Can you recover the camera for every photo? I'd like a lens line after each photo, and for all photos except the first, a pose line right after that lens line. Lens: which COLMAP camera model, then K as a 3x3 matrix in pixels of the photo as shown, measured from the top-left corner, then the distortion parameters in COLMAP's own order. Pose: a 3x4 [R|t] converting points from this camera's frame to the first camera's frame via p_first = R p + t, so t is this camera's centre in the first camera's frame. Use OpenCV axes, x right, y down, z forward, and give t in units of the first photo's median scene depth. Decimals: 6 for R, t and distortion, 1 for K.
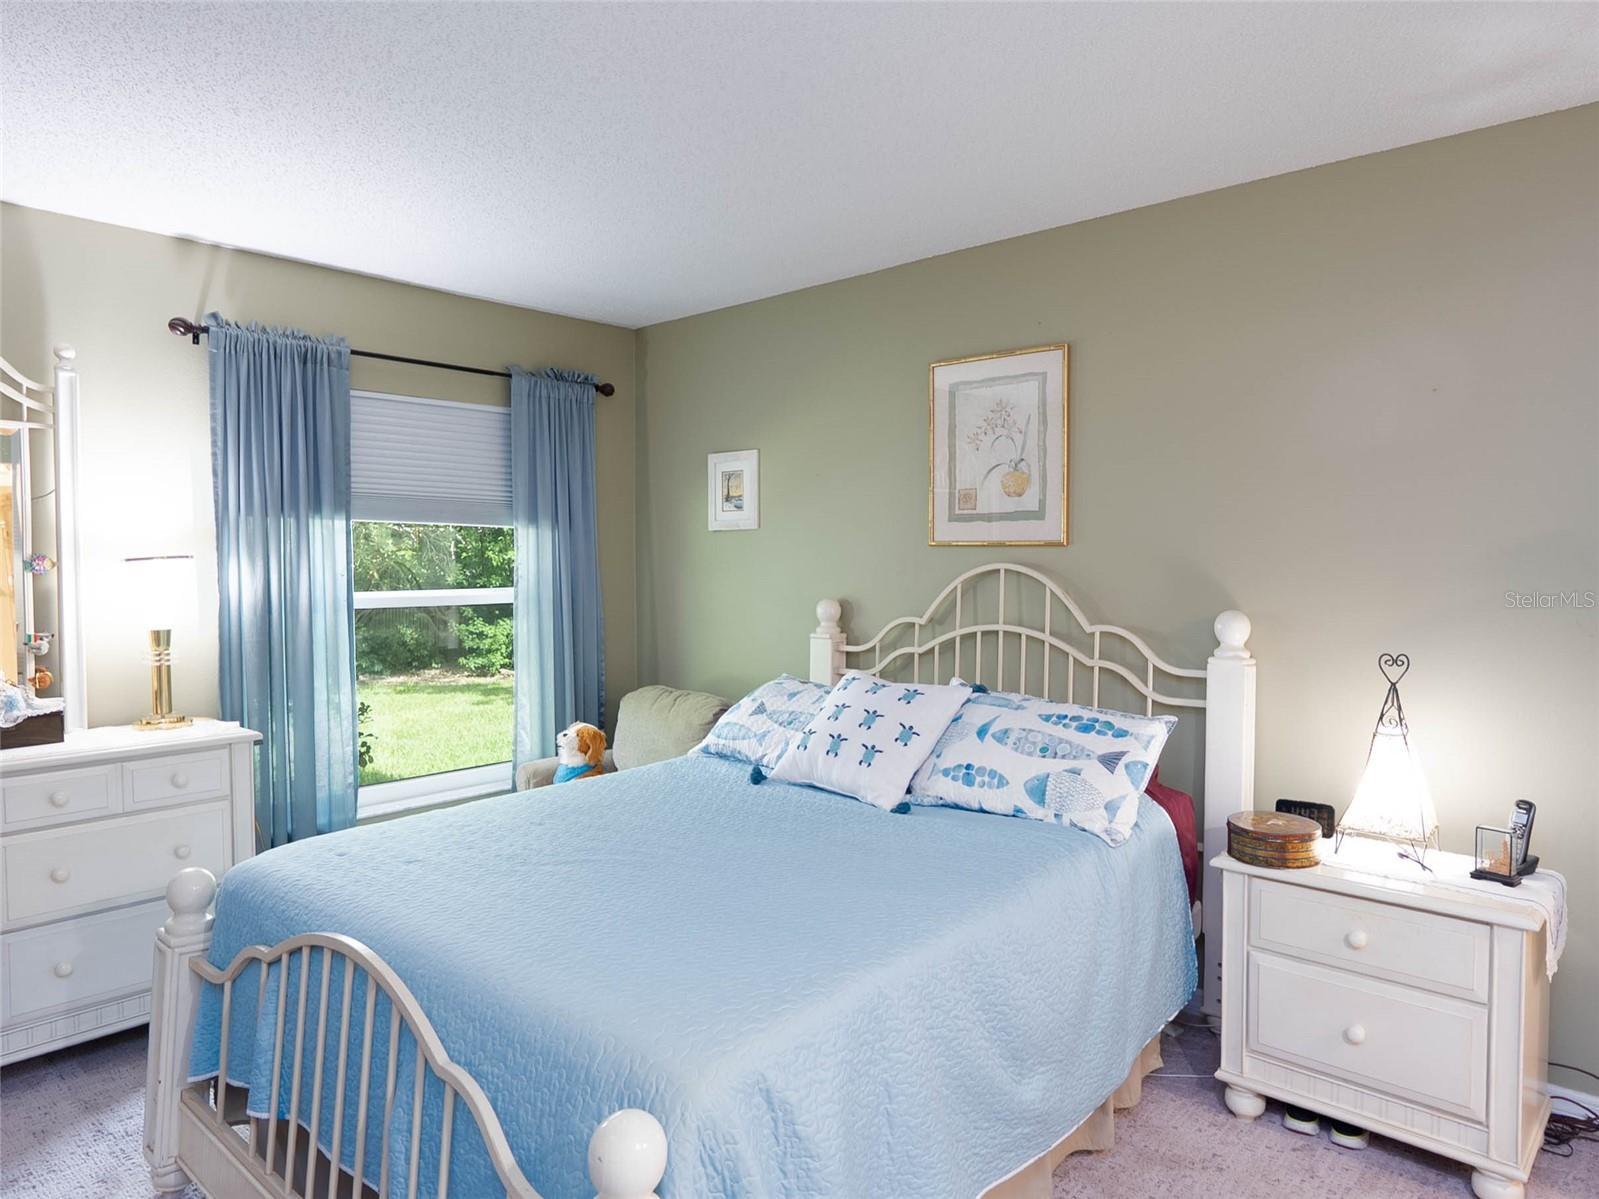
lens RADIAL K [[1034.5, 0, 799.5], [0, 1034.5, 599.5], [0, 0, 1]] dist [0.000679, -0.000099]
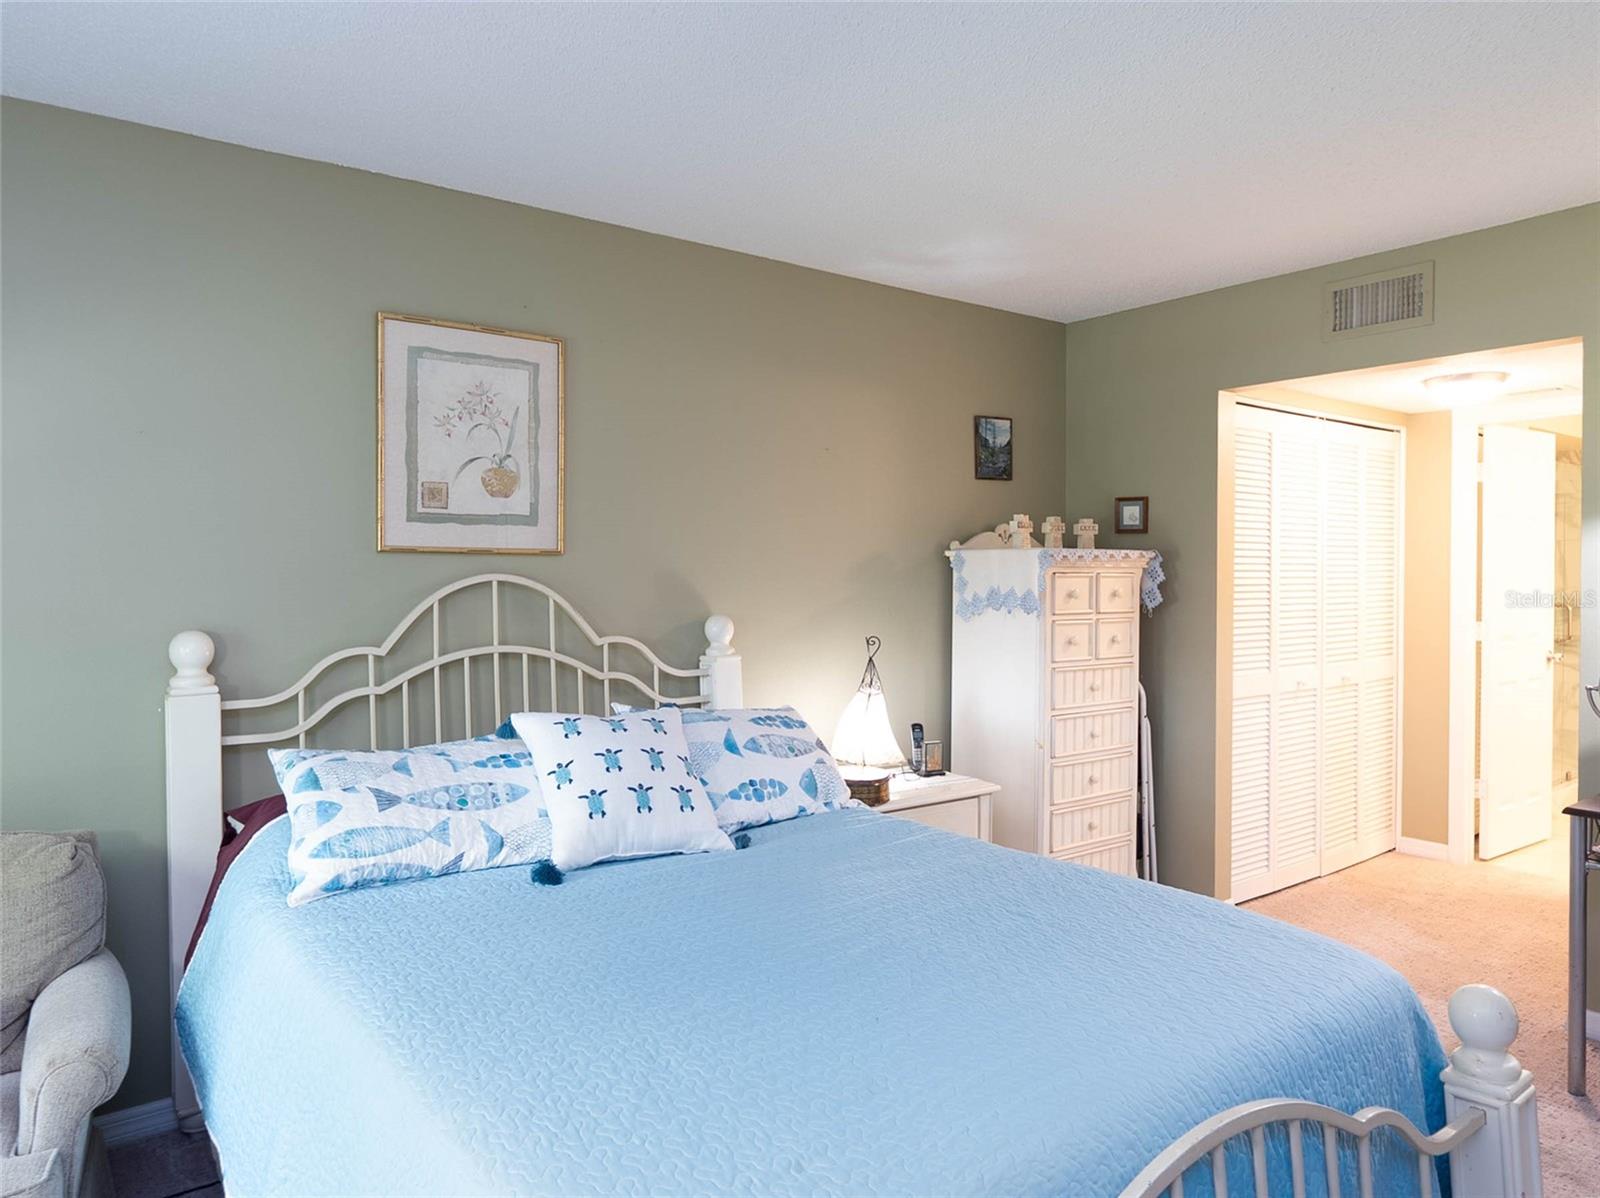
lens RADIAL K [[1035.1, 0, 800.0], [0, 1035.1, 599.0], [0, 0, 1]] dist [0.000679, -0.000099]
pose [[0.202761, -0.025405, 0.978899, -0.604266], [0.041057, 0.999005, 0.017422, -0.019460], [-0.978367, 0.036658, 0.203603, 0.591730]]
